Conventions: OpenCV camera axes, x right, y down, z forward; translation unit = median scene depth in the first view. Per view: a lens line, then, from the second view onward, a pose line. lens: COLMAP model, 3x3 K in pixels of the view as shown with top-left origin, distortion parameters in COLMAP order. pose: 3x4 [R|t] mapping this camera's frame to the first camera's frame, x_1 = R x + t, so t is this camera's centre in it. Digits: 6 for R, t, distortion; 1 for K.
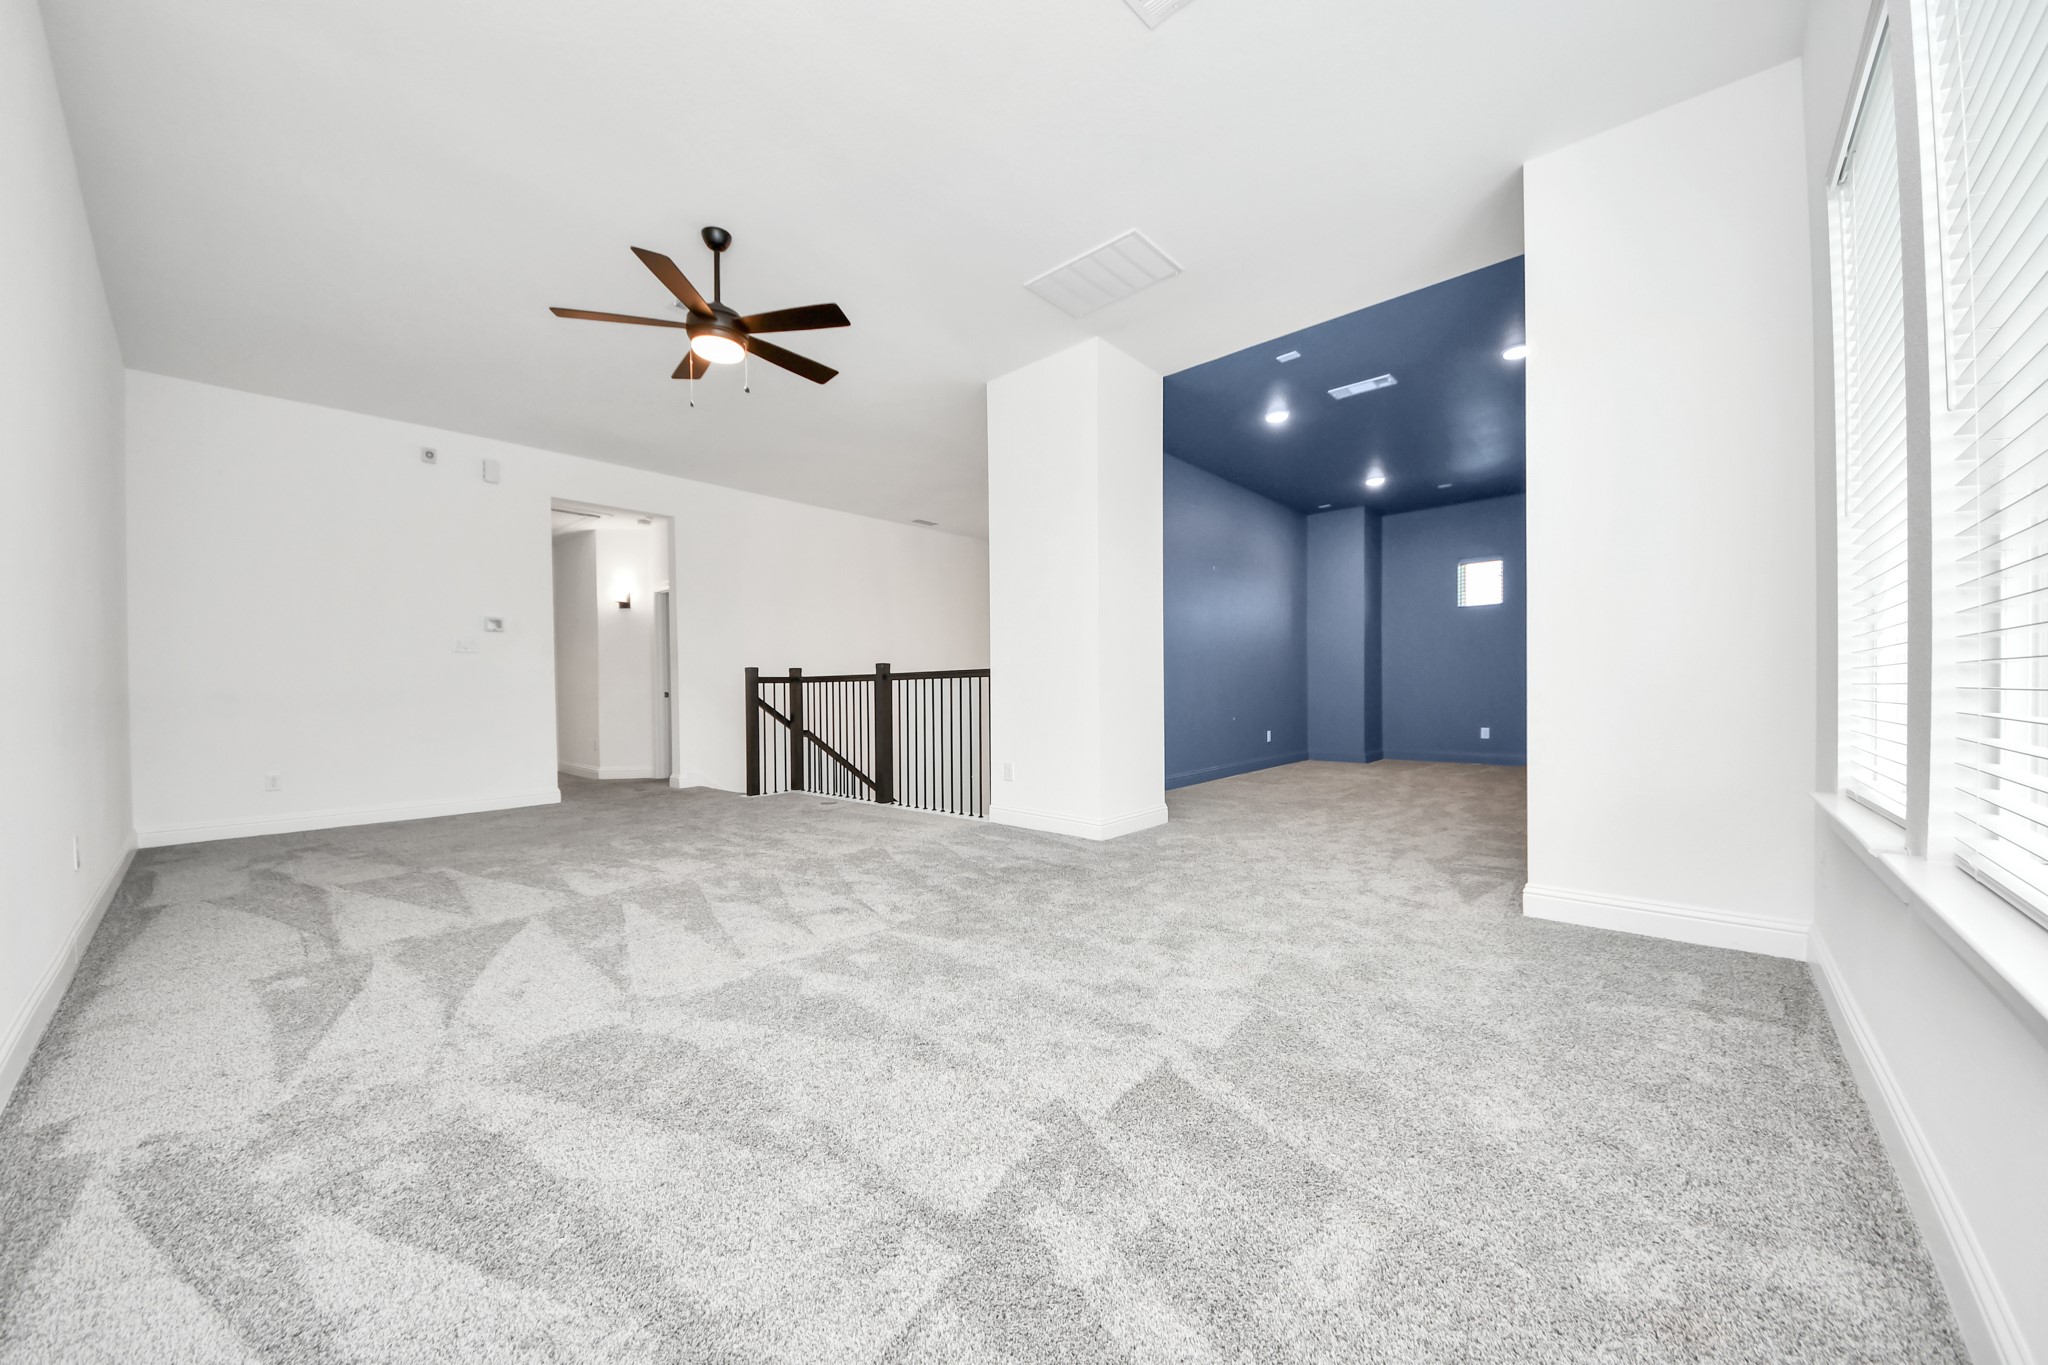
lens RADIAL K [[746.6, 0, 1021.5], [0, 746.6, 687.5], [0, 0, 1]] dist [-0.008172, -0.000491]
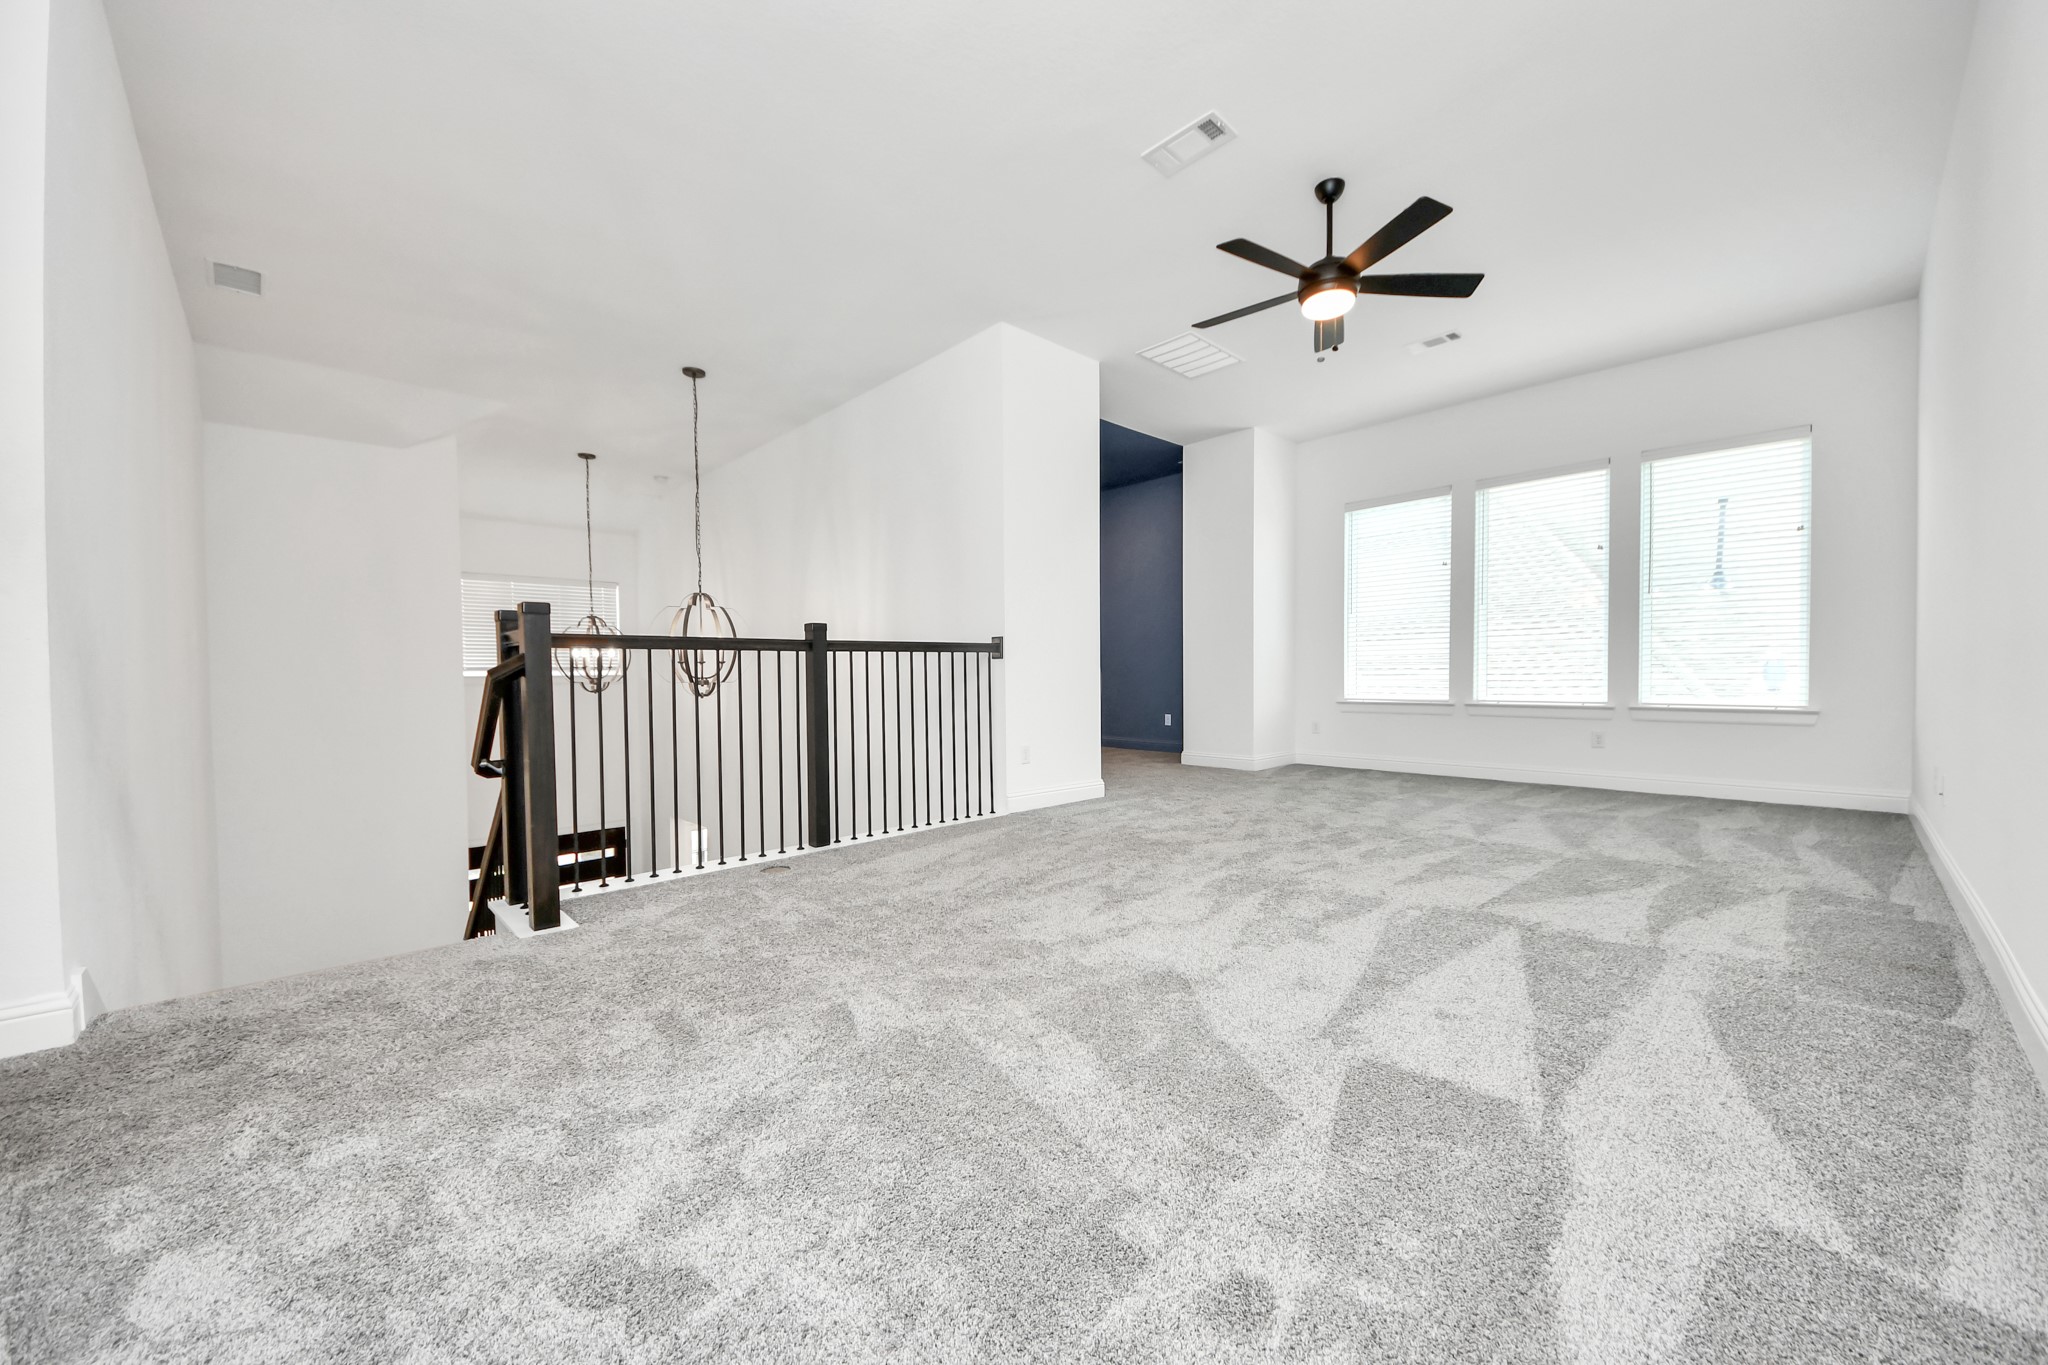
lens RADIAL K [[746.6, 0, 1022.6], [0, 746.6, 683.9], [0, 0, 1]] dist [-0.008172, -0.000491]
pose [[0.081330, -0.012029, 0.996615, -0.832086], [-0.000426, 0.999927, 0.012103, 0.011135], [-0.996687, -0.001409, 0.081319, 0.801881]]
